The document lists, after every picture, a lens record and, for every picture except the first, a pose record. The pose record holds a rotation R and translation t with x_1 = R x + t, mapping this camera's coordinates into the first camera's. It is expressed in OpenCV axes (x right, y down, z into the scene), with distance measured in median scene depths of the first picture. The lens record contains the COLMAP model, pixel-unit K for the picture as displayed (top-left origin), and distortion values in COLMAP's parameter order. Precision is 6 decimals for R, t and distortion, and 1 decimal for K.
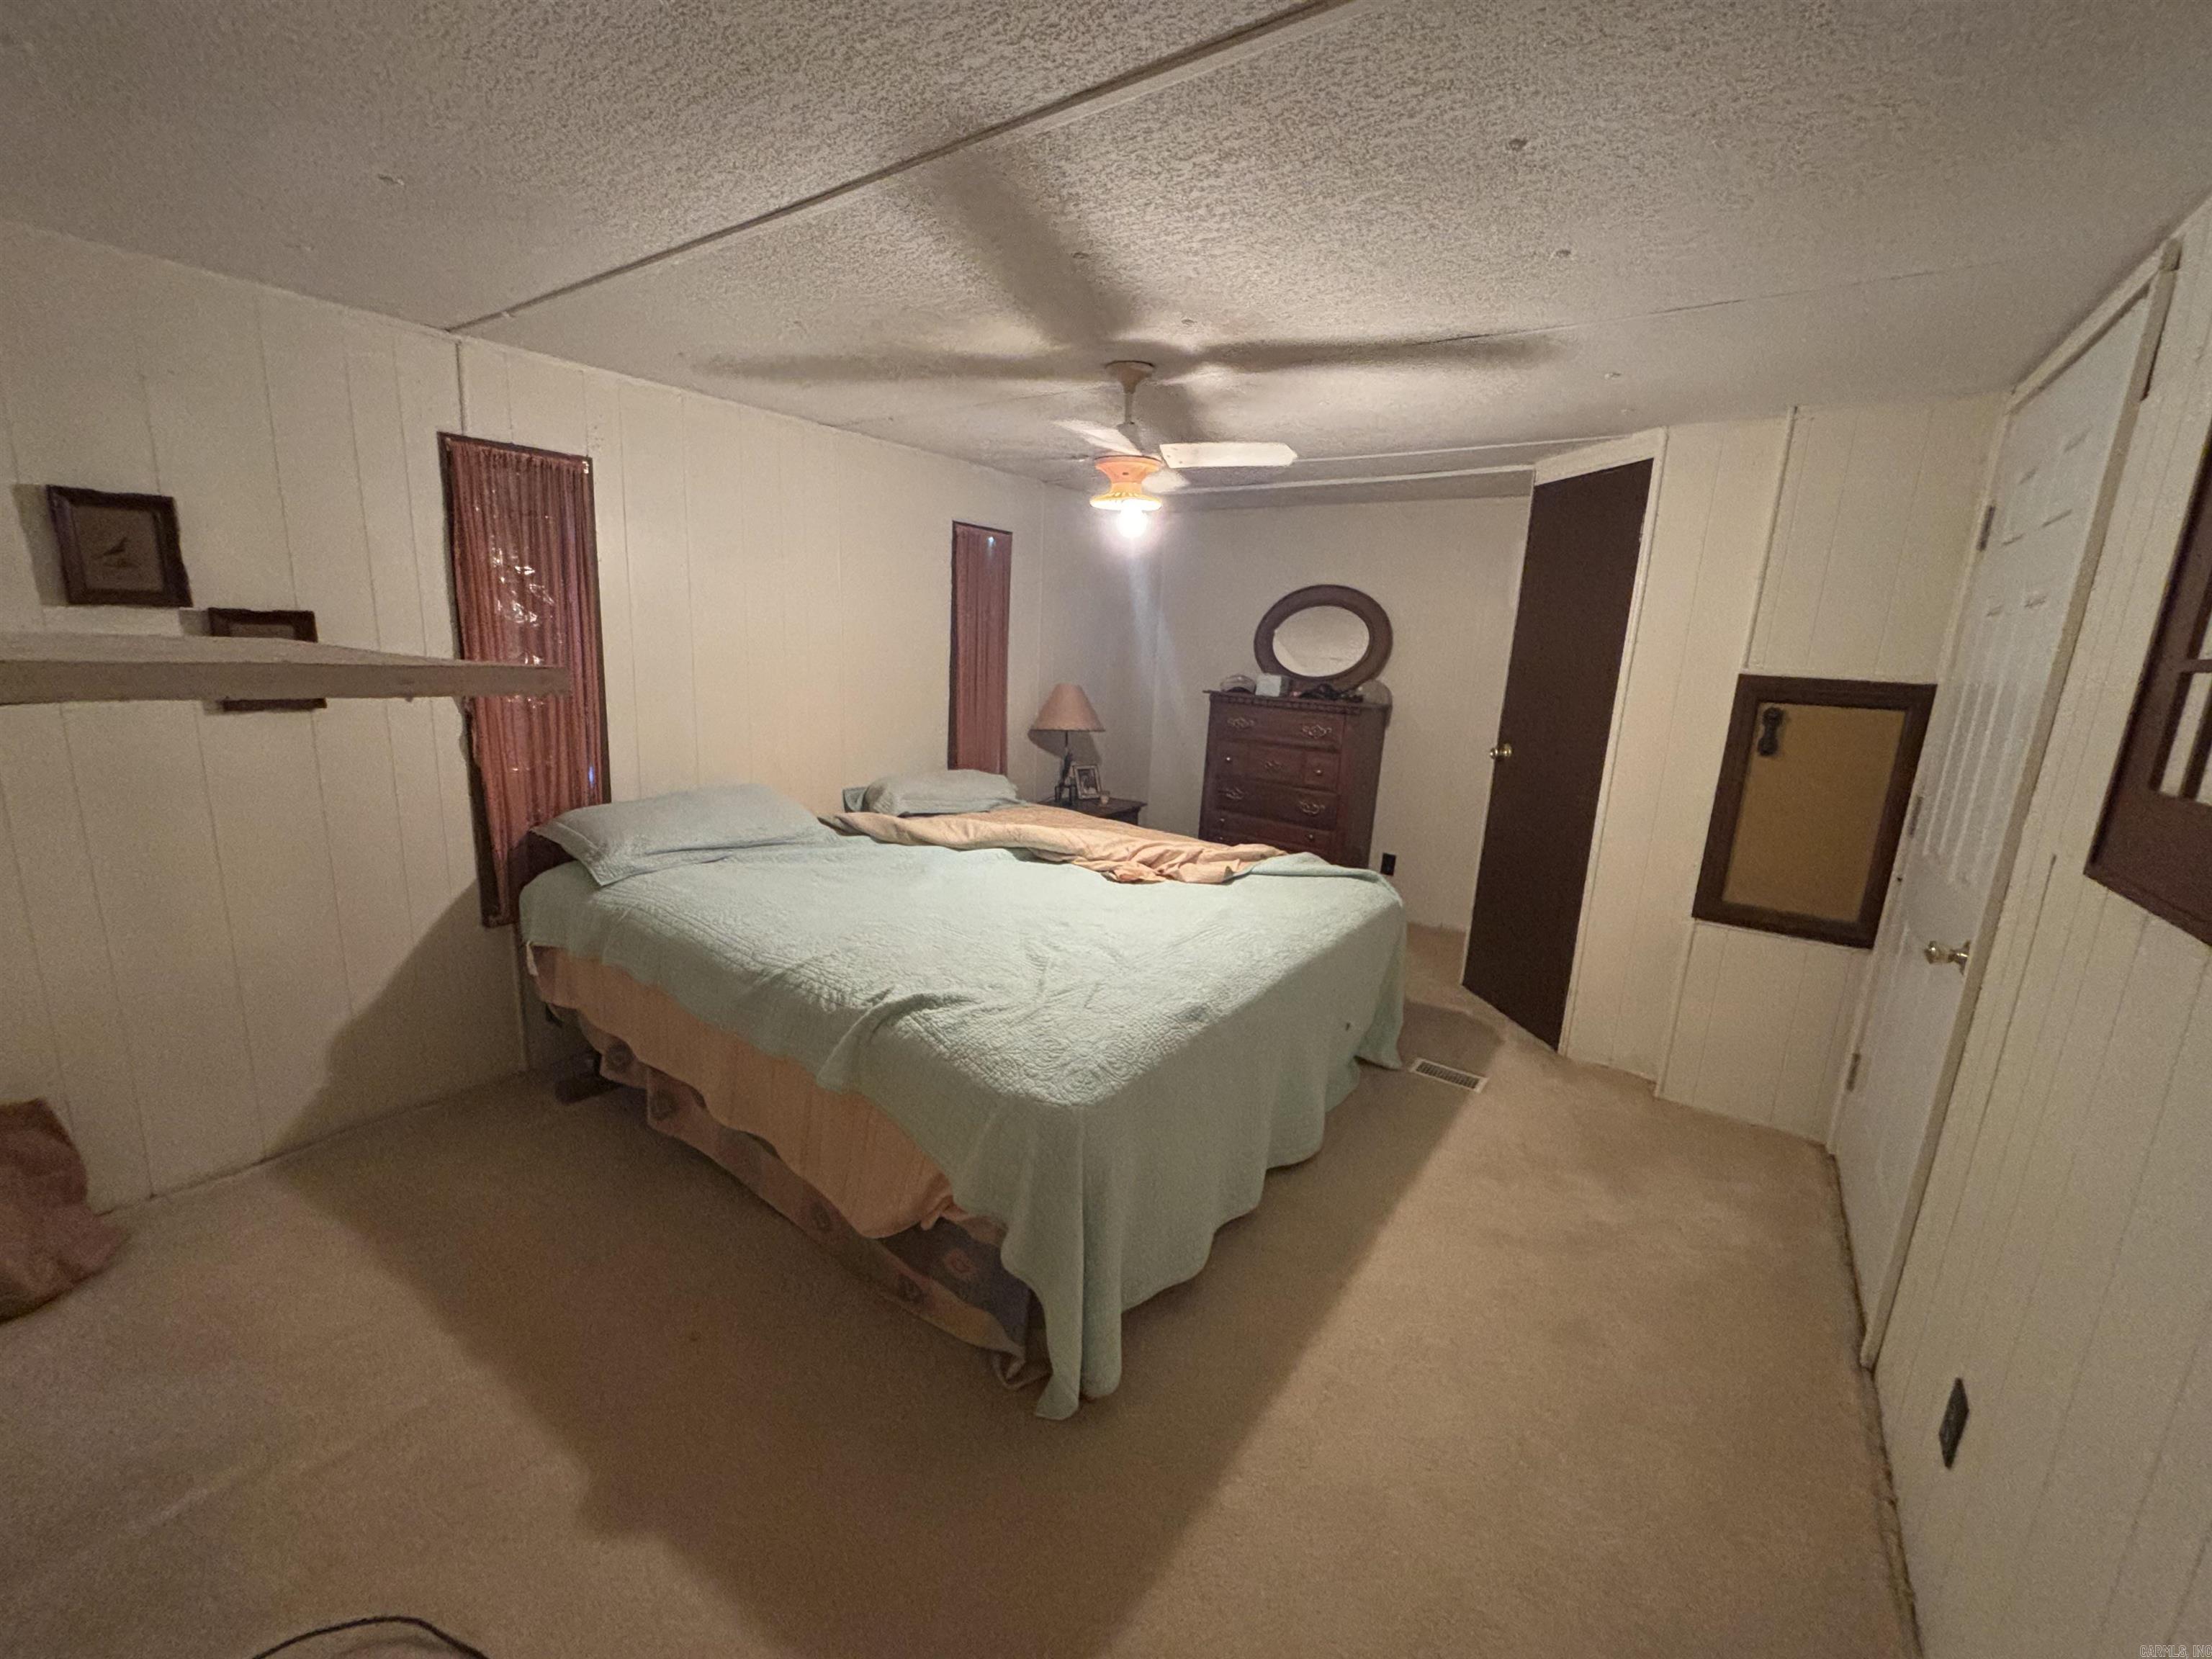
lens RADIAL K [[886.9, 0, 1114.7], [0, 886.9, 826.3], [0, 0, 1]] dist [-0.003036, 0.001563]
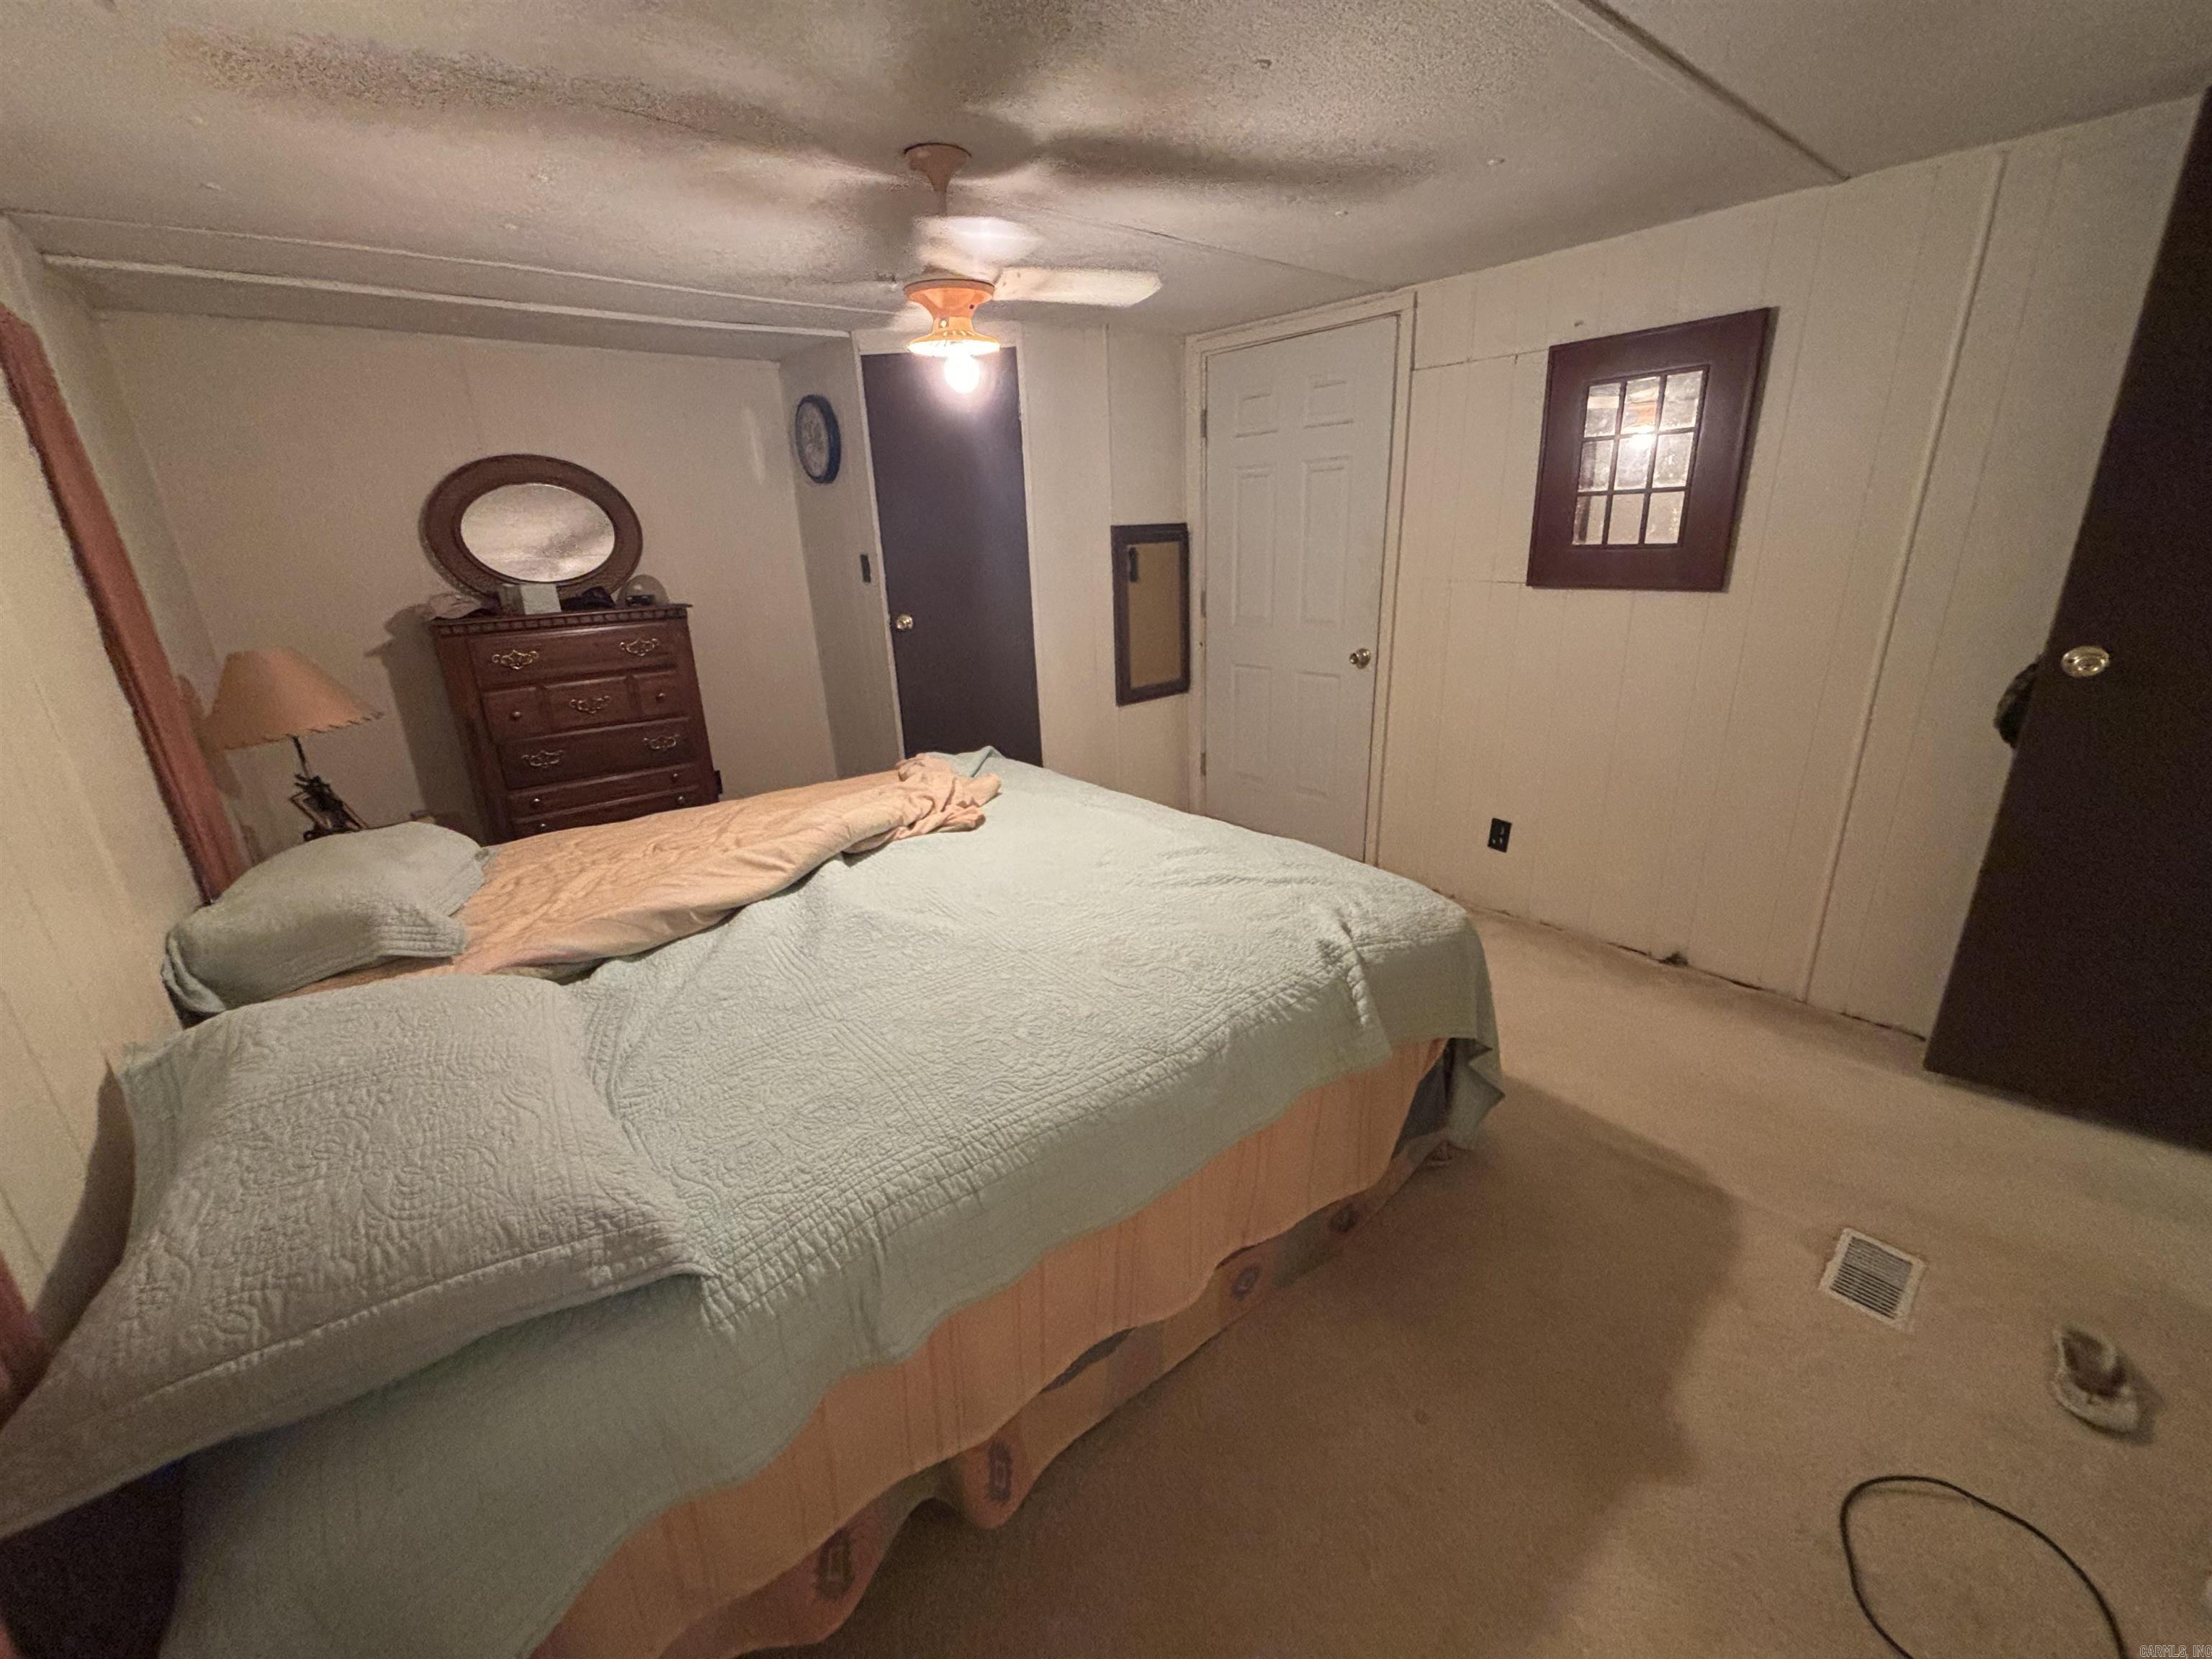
lens RADIAL K [[886.9, 0, 1116.5], [0, 886.9, 823.2], [0, 0, 1]] dist [-0.003036, 0.001563]
pose [[0.261361, -0.365444, 0.893387, -0.708309], [0.248139, 0.919890, 0.303692, -0.162919], [-0.932801, 0.142311, 0.331105, 0.600243]]
